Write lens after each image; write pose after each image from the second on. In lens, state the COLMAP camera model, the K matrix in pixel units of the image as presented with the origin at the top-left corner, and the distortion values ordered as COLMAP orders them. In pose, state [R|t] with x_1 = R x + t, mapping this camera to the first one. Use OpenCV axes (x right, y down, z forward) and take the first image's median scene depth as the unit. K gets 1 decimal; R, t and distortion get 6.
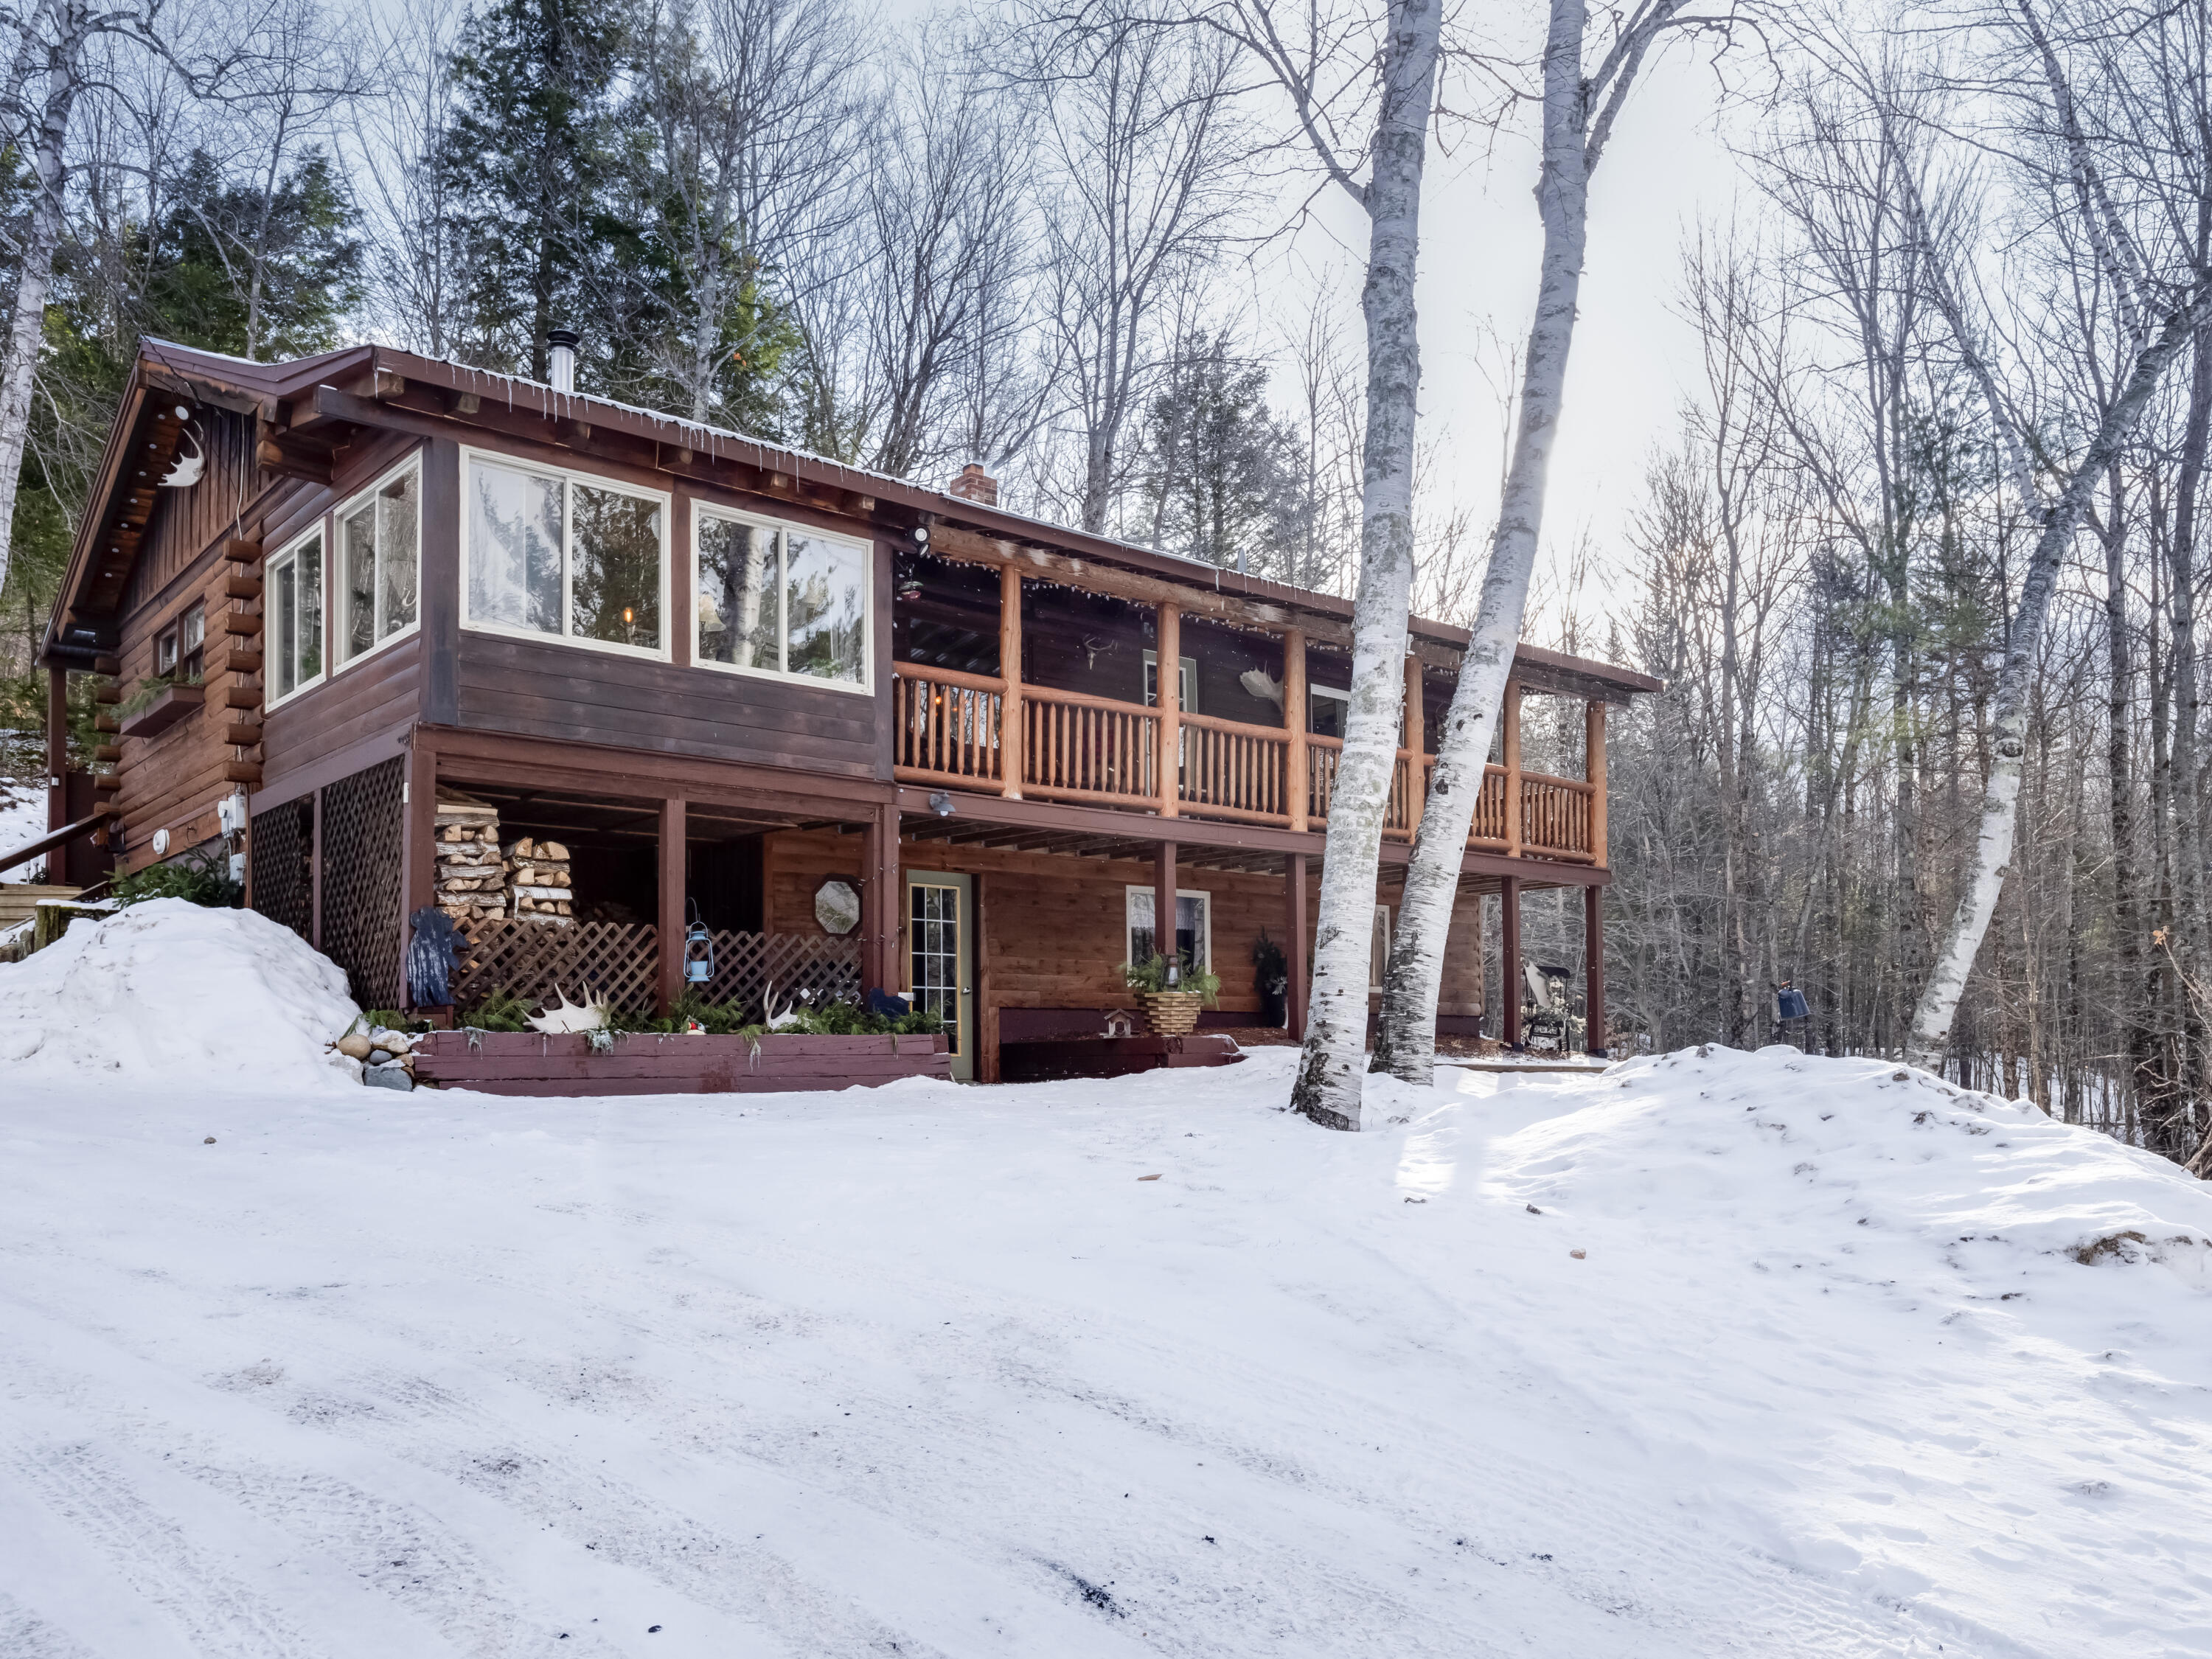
lens RADIAL K [[1741.4, 0, 1106.0], [0, 1741.4, 829.5], [0, 0, 1]] dist [-0.043128, 0.001364]
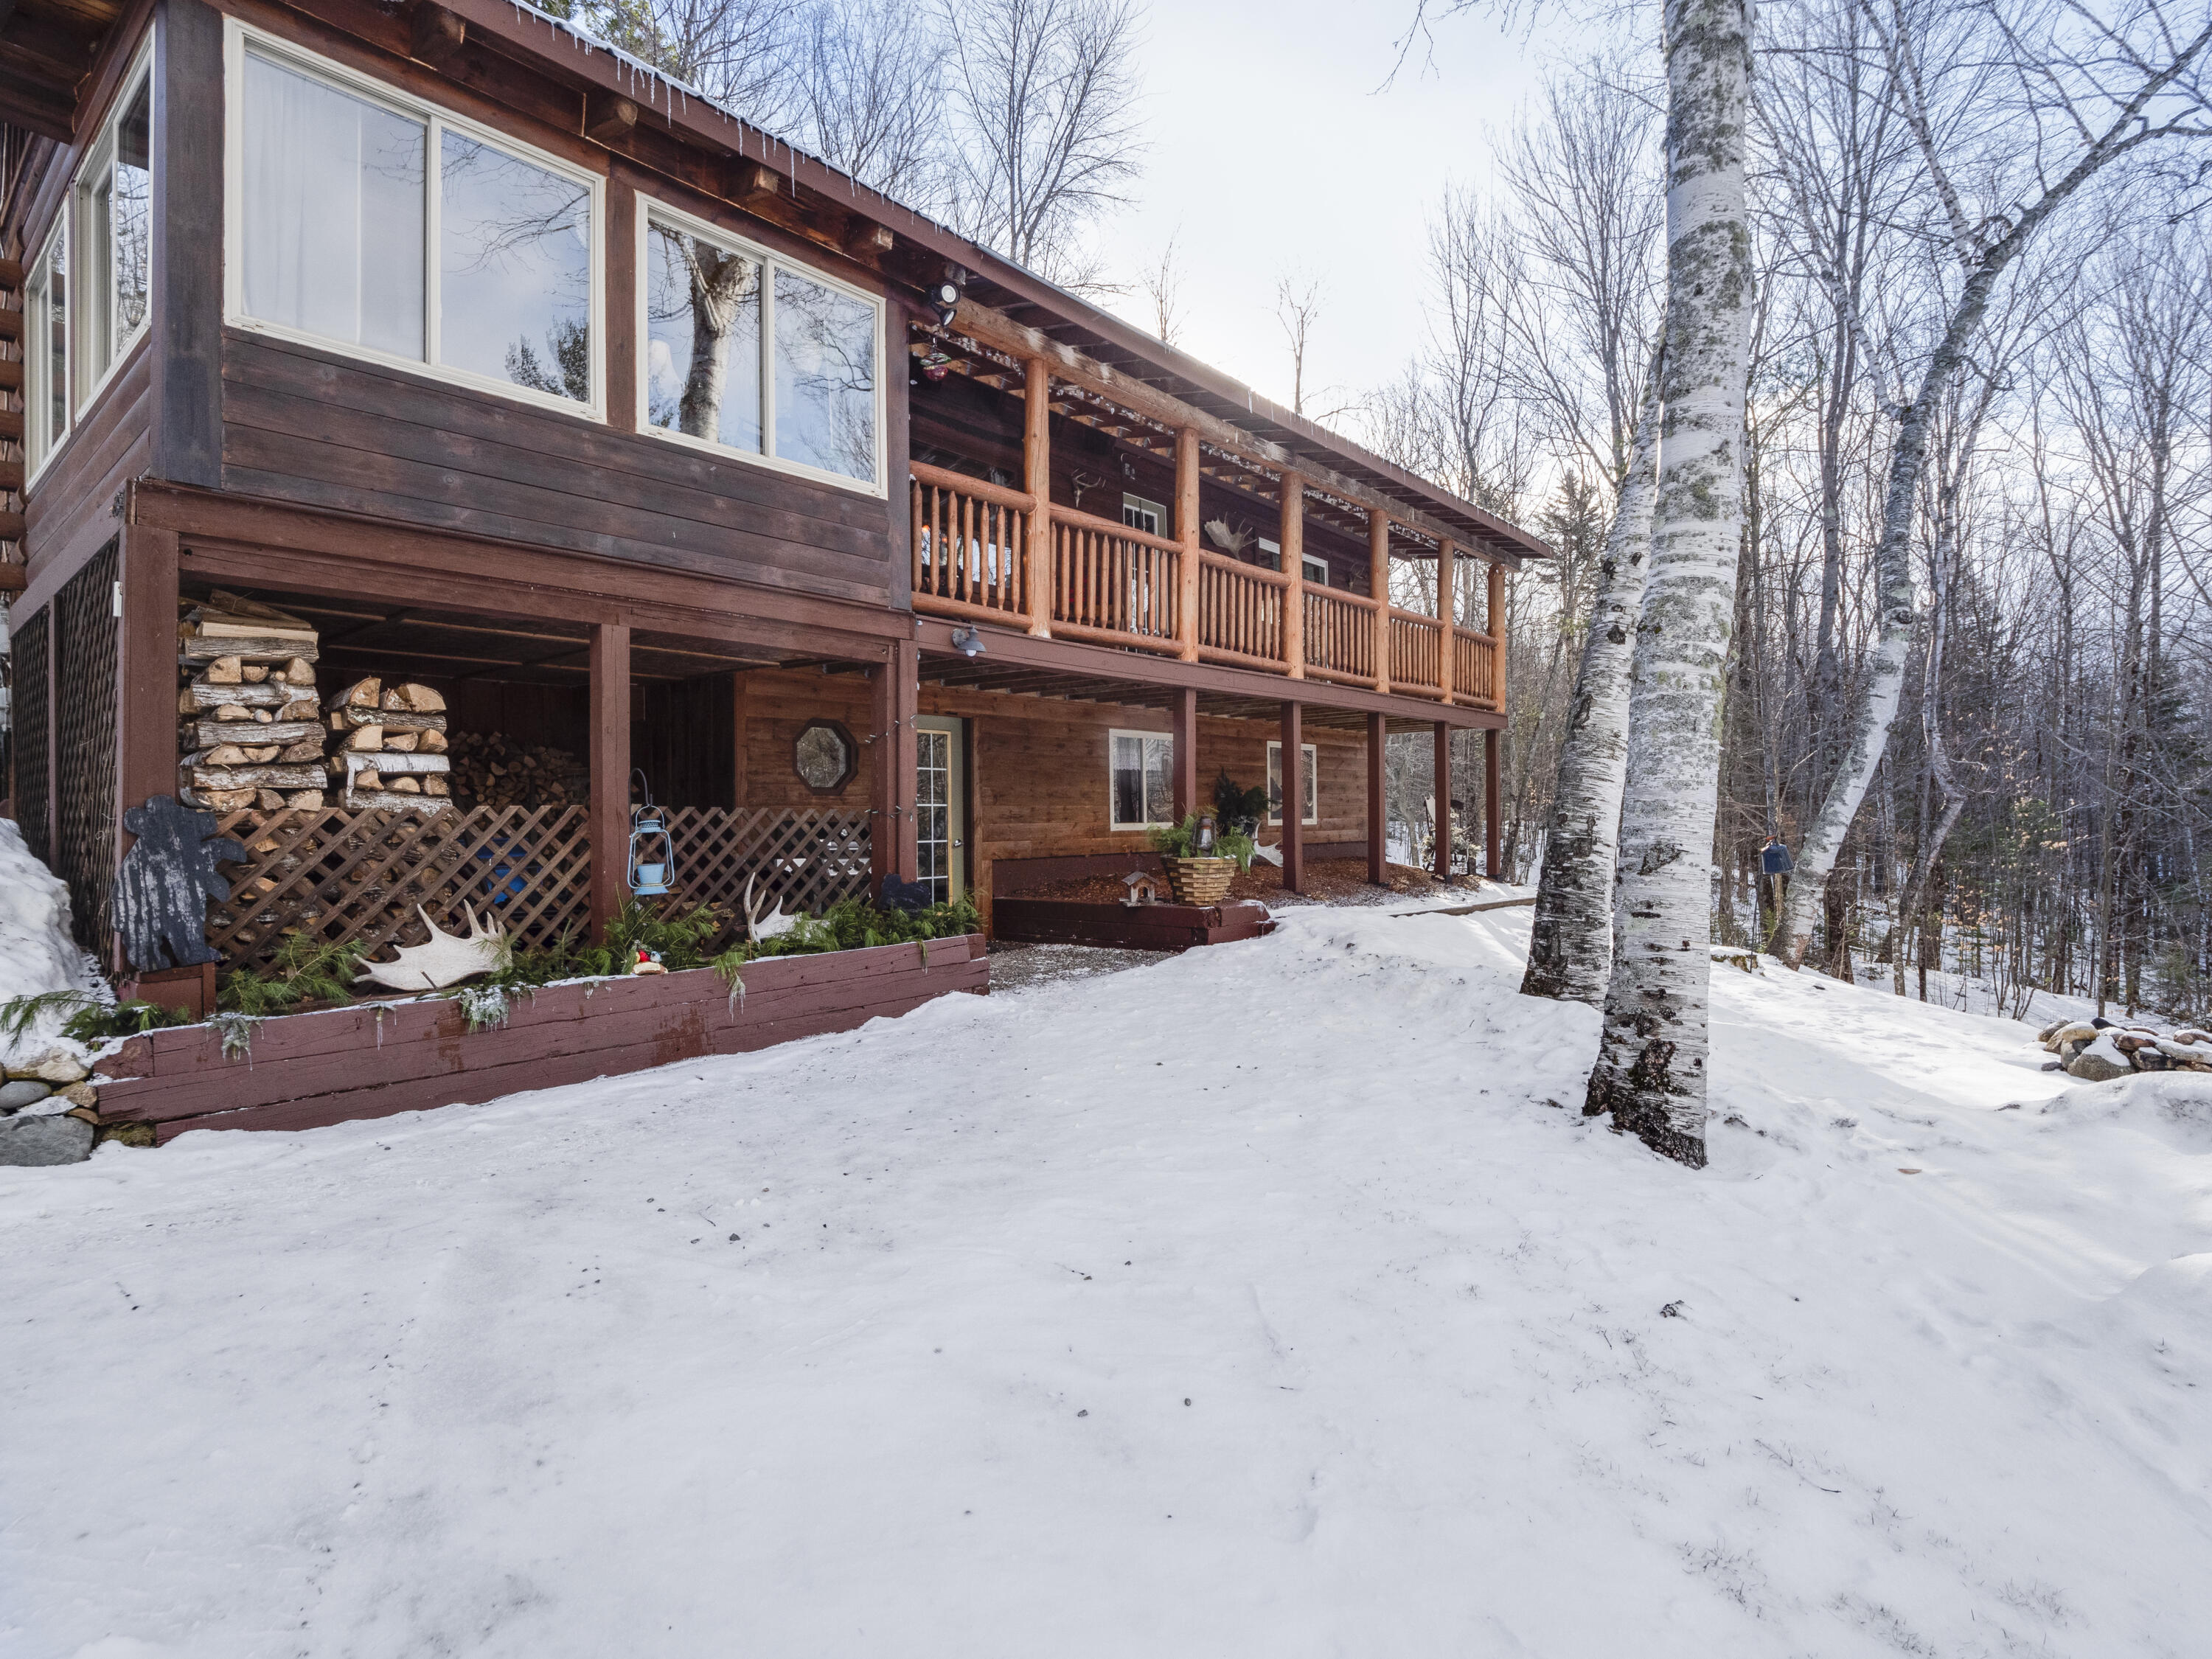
lens RADIAL K [[1118.9, 0, 1114.1], [0, 1118.9, 751.8], [0, 0, 1]] dist [-0.014911, -0.008633]
pose [[0.988234, 0.009399, 0.152660, -0.119870], [-0.021251, 0.996866, 0.076197, -0.004983], [-0.151465, -0.078545, 0.985337, 0.535207]]
